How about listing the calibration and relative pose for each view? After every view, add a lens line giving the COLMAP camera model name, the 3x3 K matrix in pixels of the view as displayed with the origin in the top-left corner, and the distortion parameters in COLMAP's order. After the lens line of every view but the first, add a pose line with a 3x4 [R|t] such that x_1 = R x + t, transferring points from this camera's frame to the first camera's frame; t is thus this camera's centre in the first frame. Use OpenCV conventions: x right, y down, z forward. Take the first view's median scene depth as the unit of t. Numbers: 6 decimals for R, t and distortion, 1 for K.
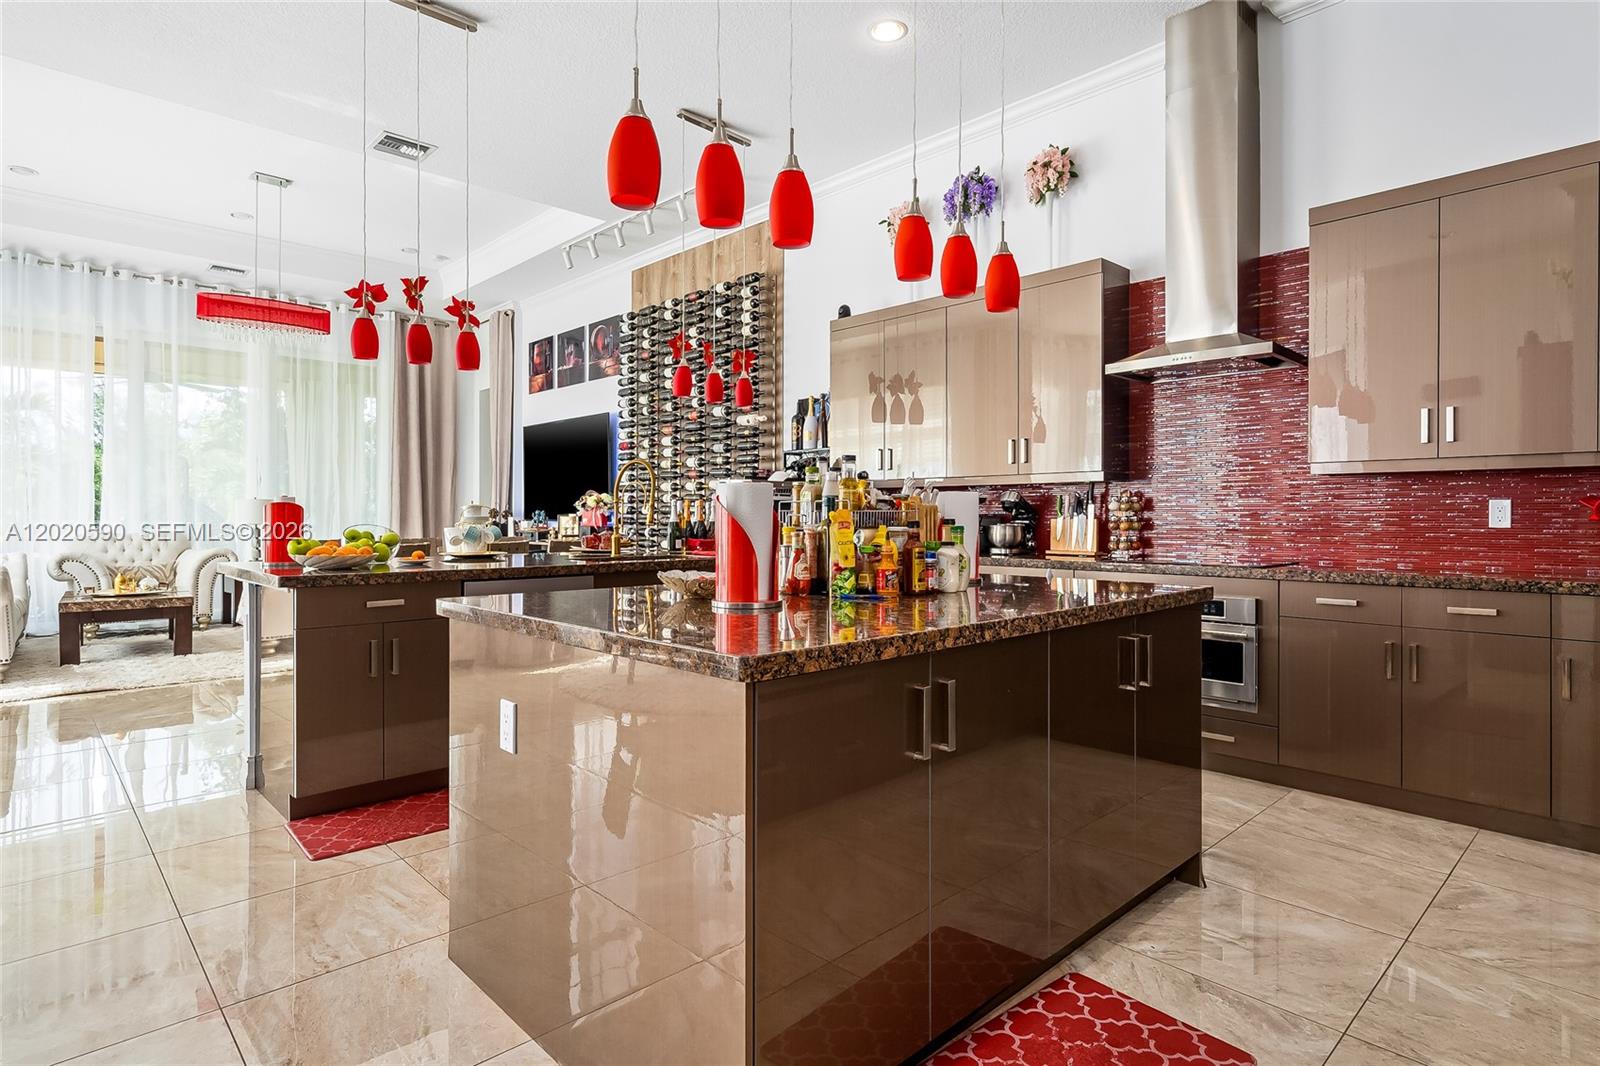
lens RADIAL K [[845.1, 0, 801.5], [0, 845.1, 517.4], [0, 0, 1]] dist [0.005244, 0.000840]
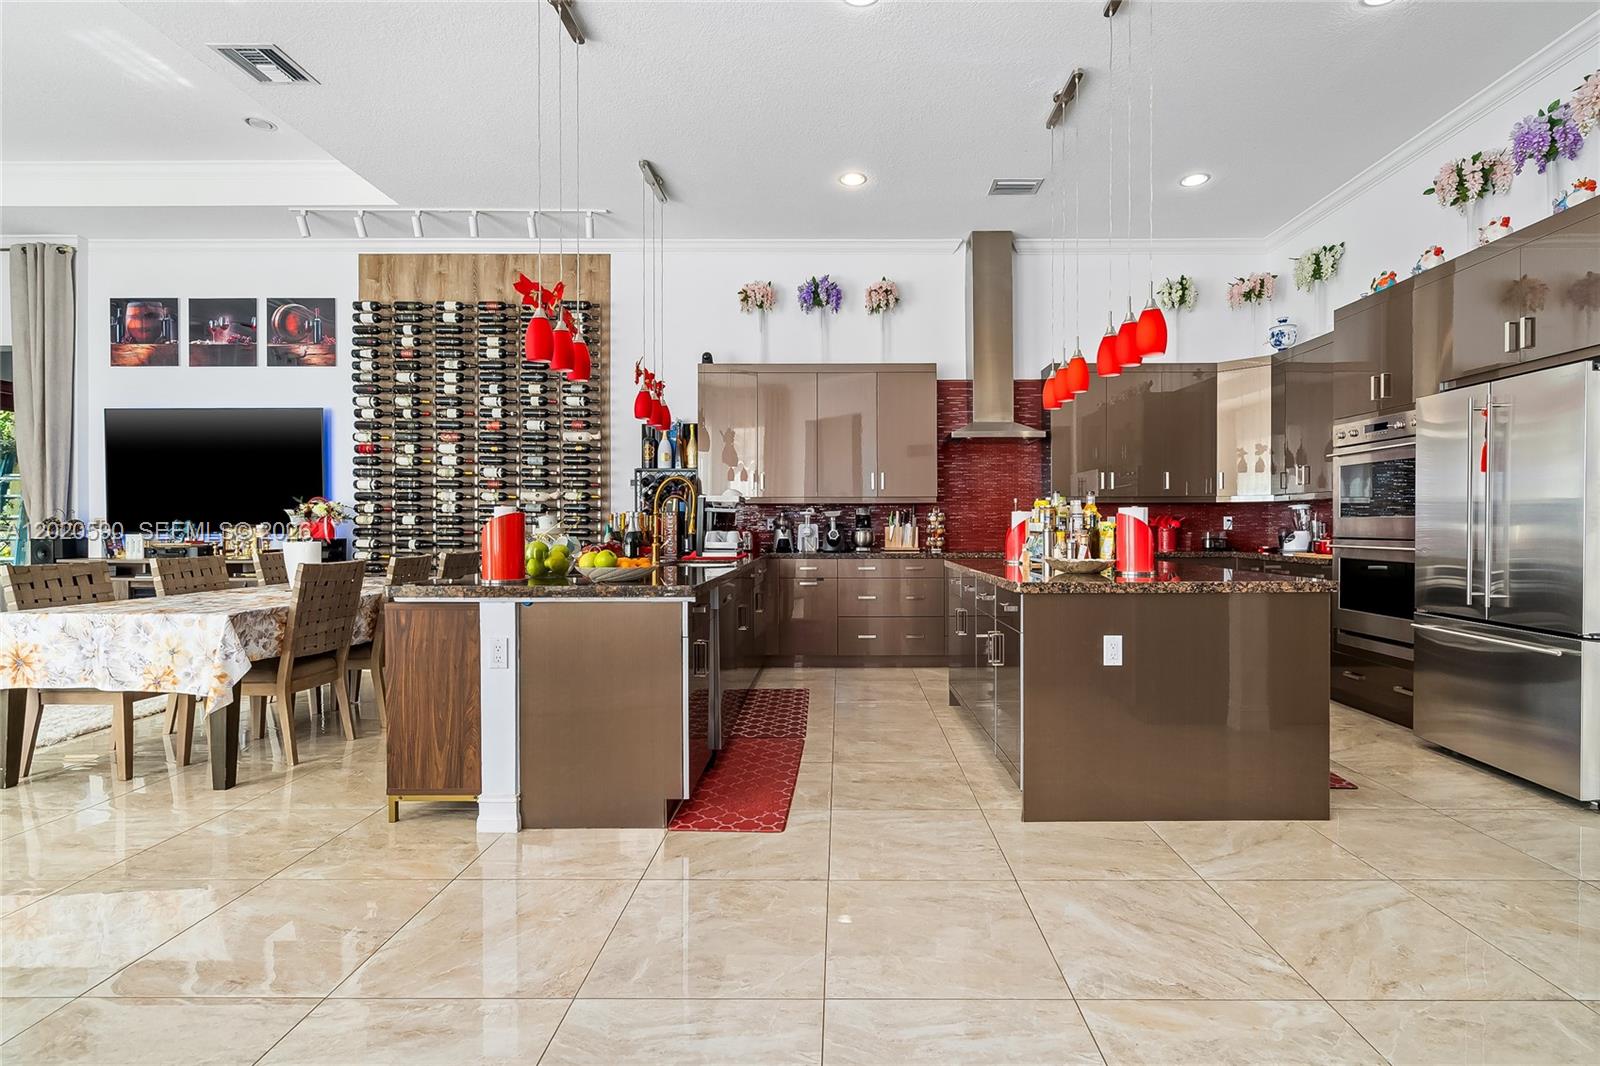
lens RADIAL K [[736.1, 0, 830.9], [0, 736.1, 529.0], [0, 0, 1]] dist [0.000103, 0.000143]
pose [[0.692560, -0.007659, 0.721320, -0.505770], [0.004802, 0.999970, 0.006007, -0.001922], [-0.721344, -0.000696, 0.692576, 0.118286]]
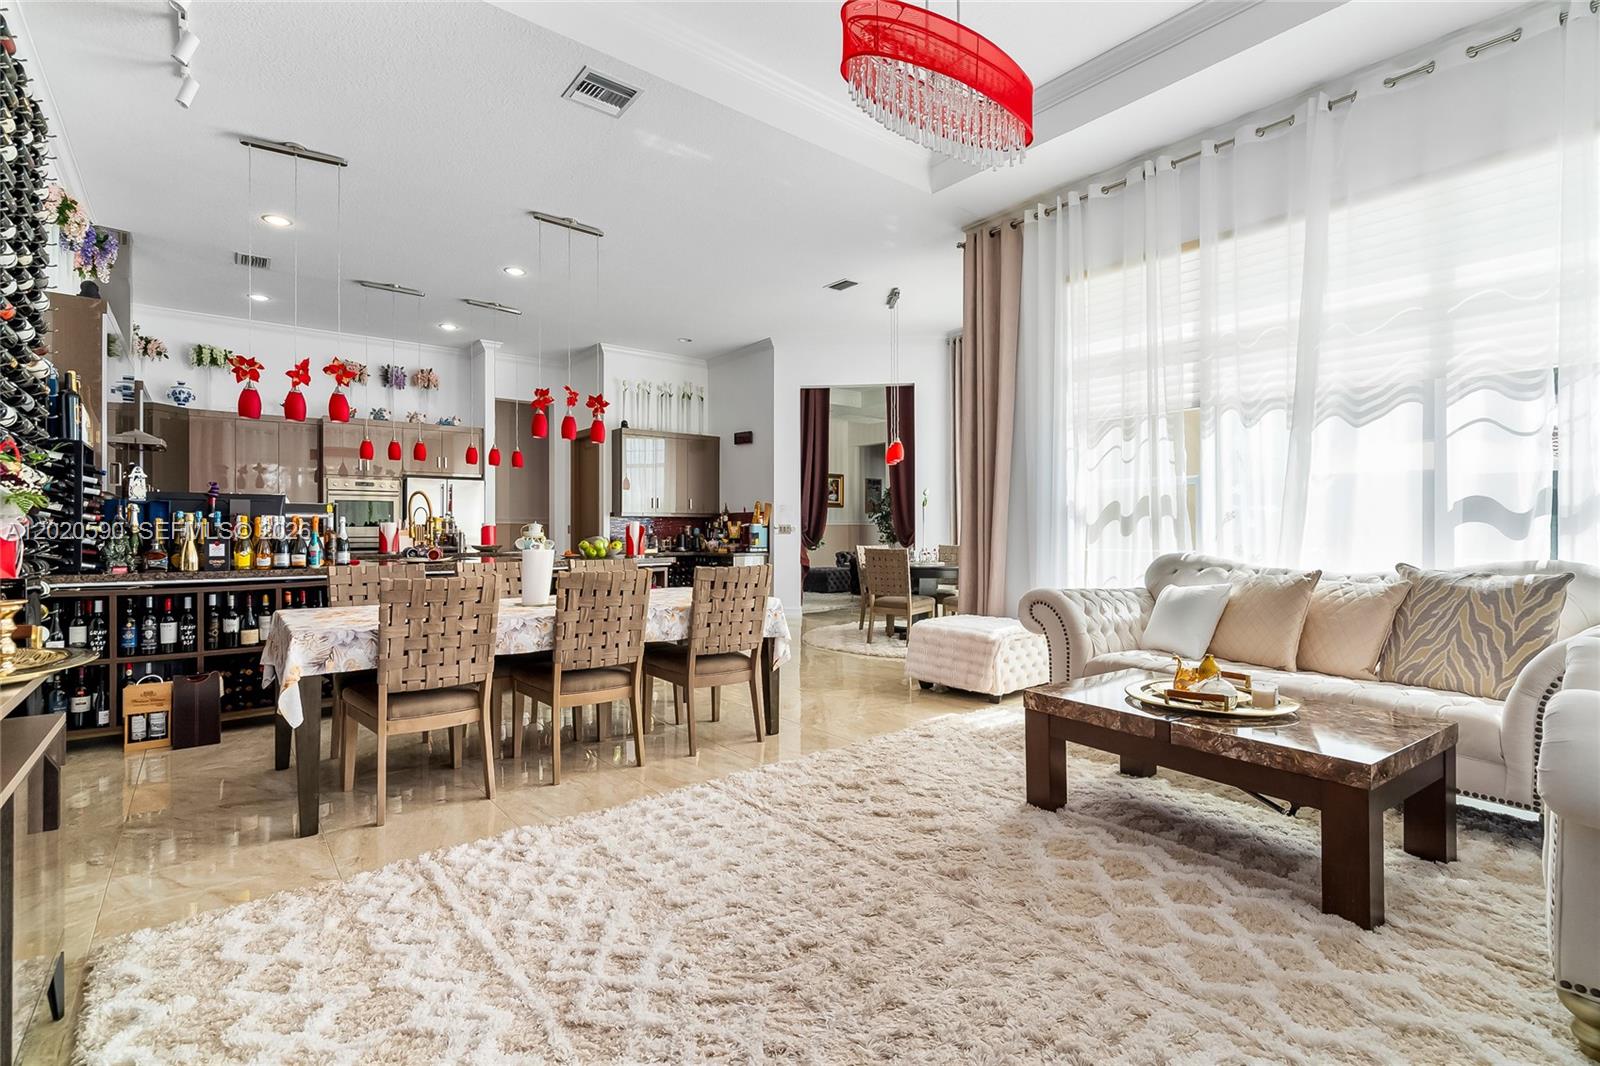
lens RADIAL K [[753.3, 0, 791.7], [0, 753.3, 526.5], [0, 0, 1]] dist [-0.003281, -0.000004]
pose [[-0.995725, 0.000015, 0.092365, -0.608997], [0.000062, 1.000000, 0.000506, -0.006882], [-0.092365, 0.000509, -0.995725, 1.431759]]
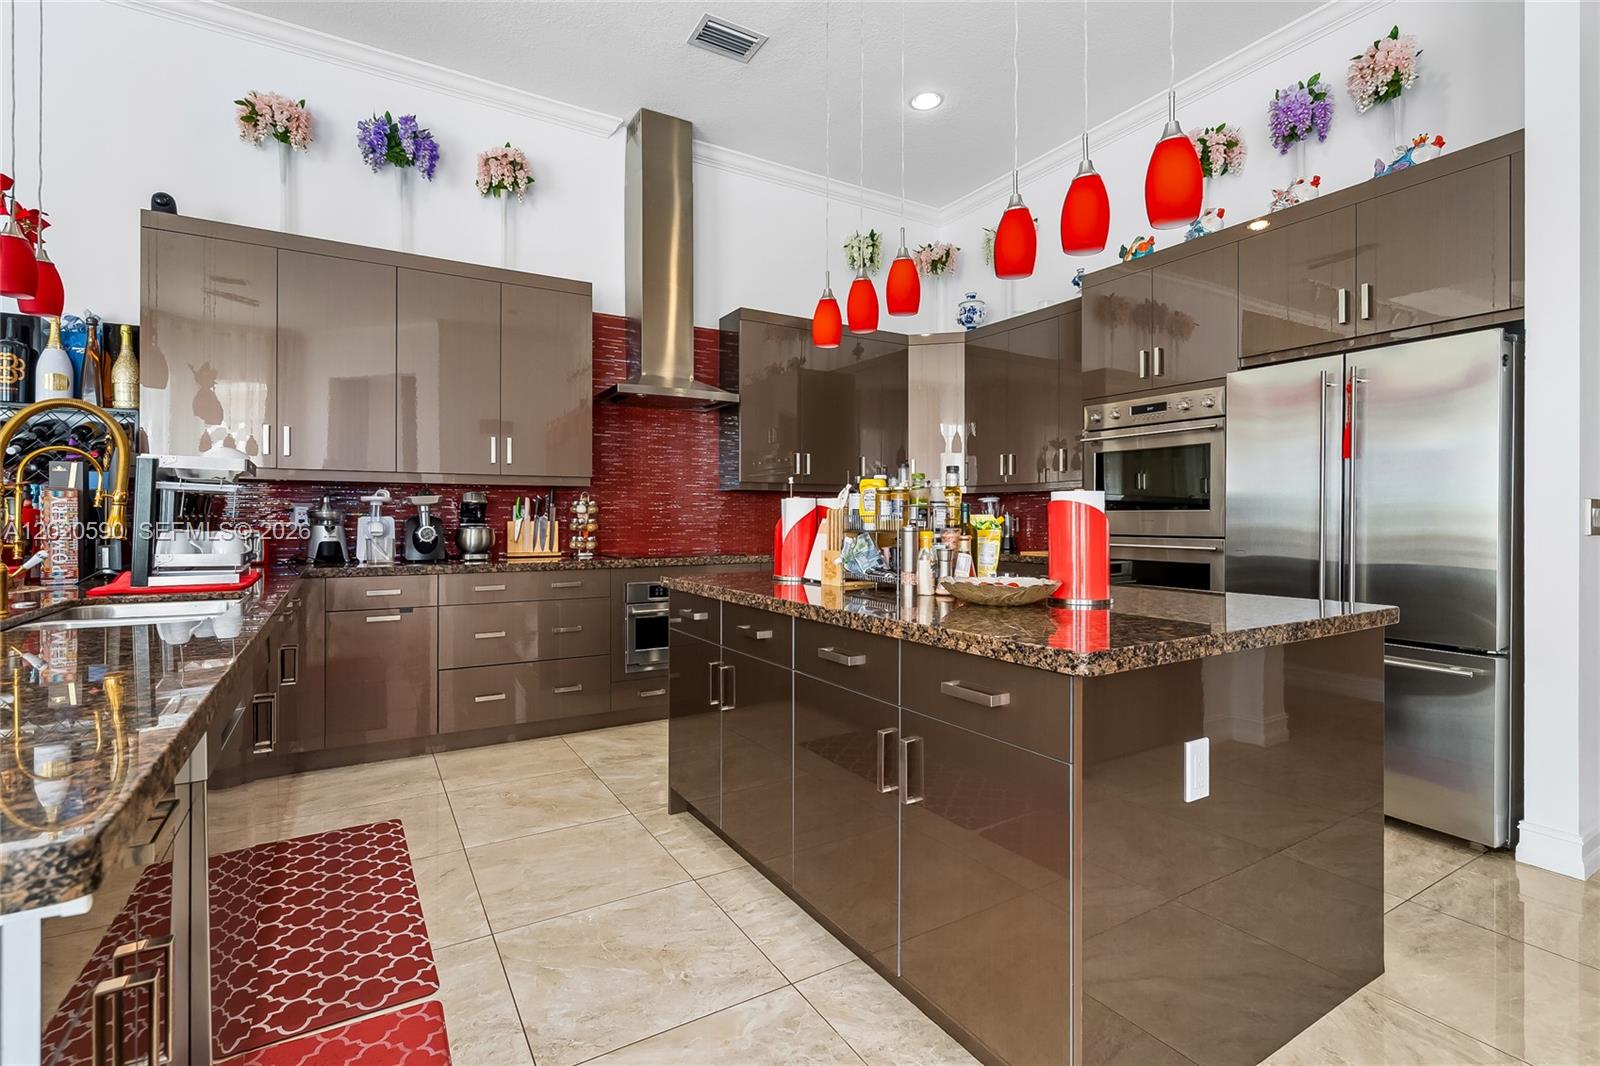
lens RADIAL K [[732.0, 0, 776.9], [0, 732.0, 514.1], [0, 0, 1]] dist [-0.001878, 0.000062]
pose [[0.227760, 0.002304, 0.973715, -0.331378], [0.001387, 0.999995, -0.002690, -0.002665], [-0.973716, 0.001963, 0.227755, 0.354483]]
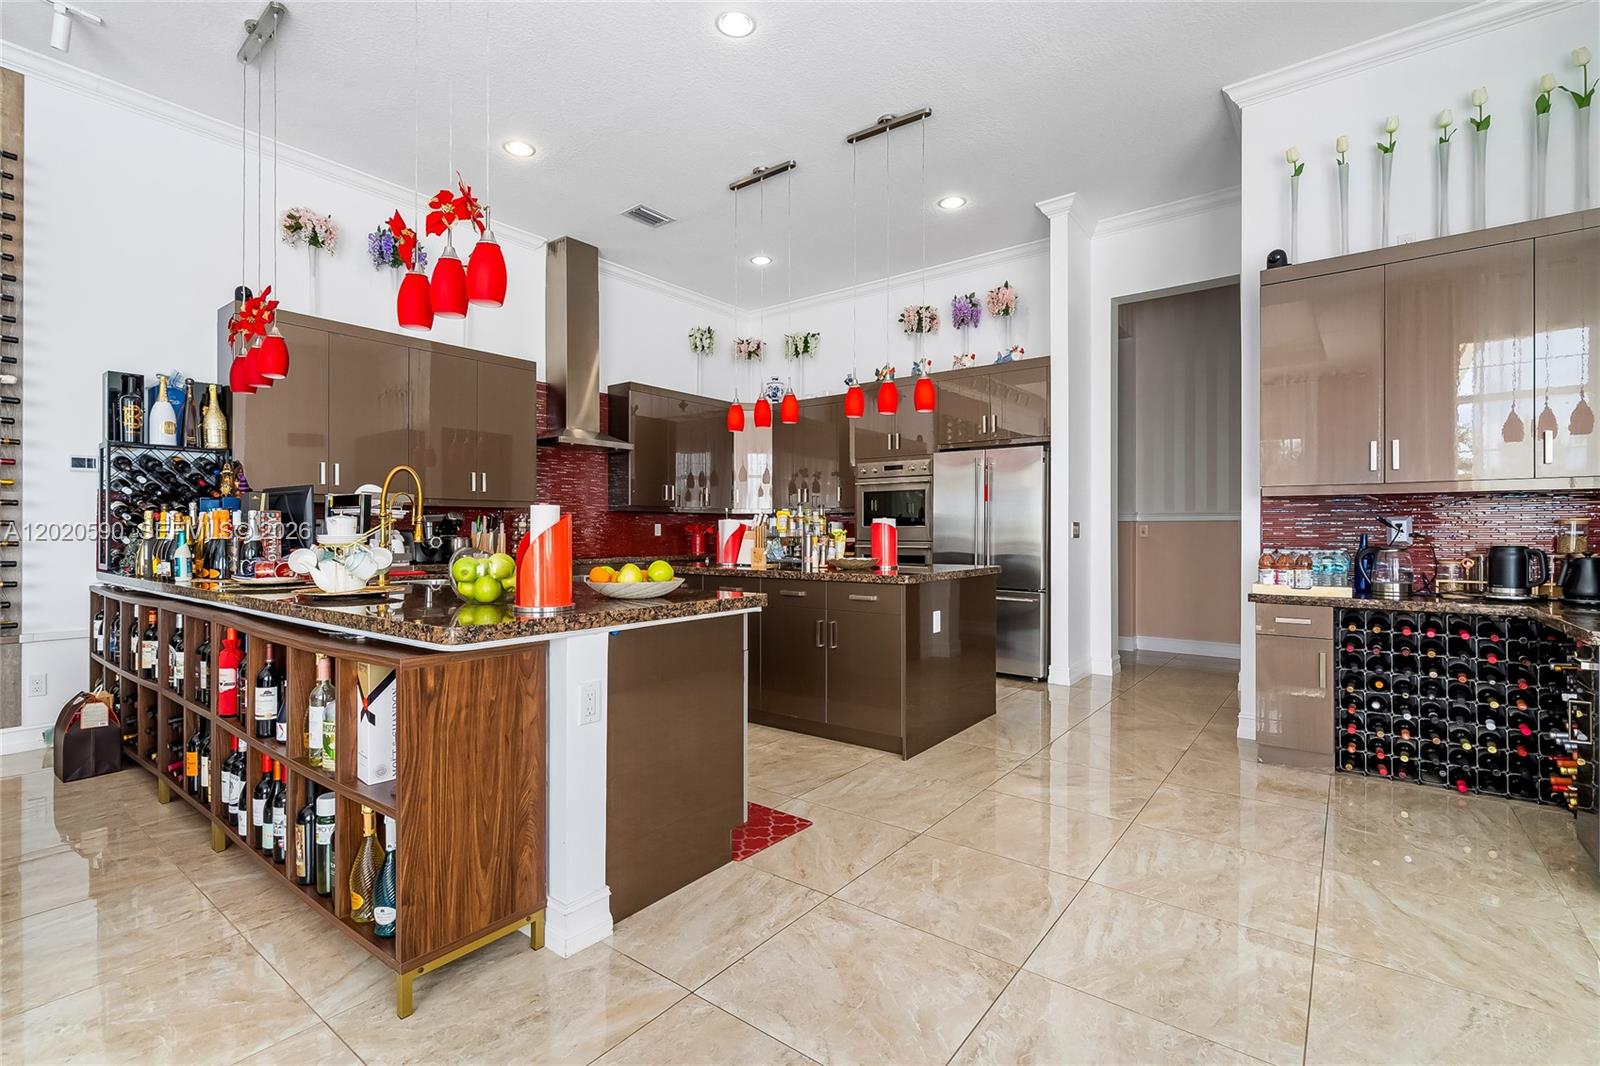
lens RADIAL K [[728.4, 0, 771.8], [0, 728.4, 529.6], [0, 0, 1]] dist [-0.000489, 0.000260]
pose [[-0.133695, 0.000092, 0.991023, -0.642782], [0.003189, 0.999995, 0.000337, -0.002885], [-0.991017, 0.003205, -0.133694, 0.486470]]
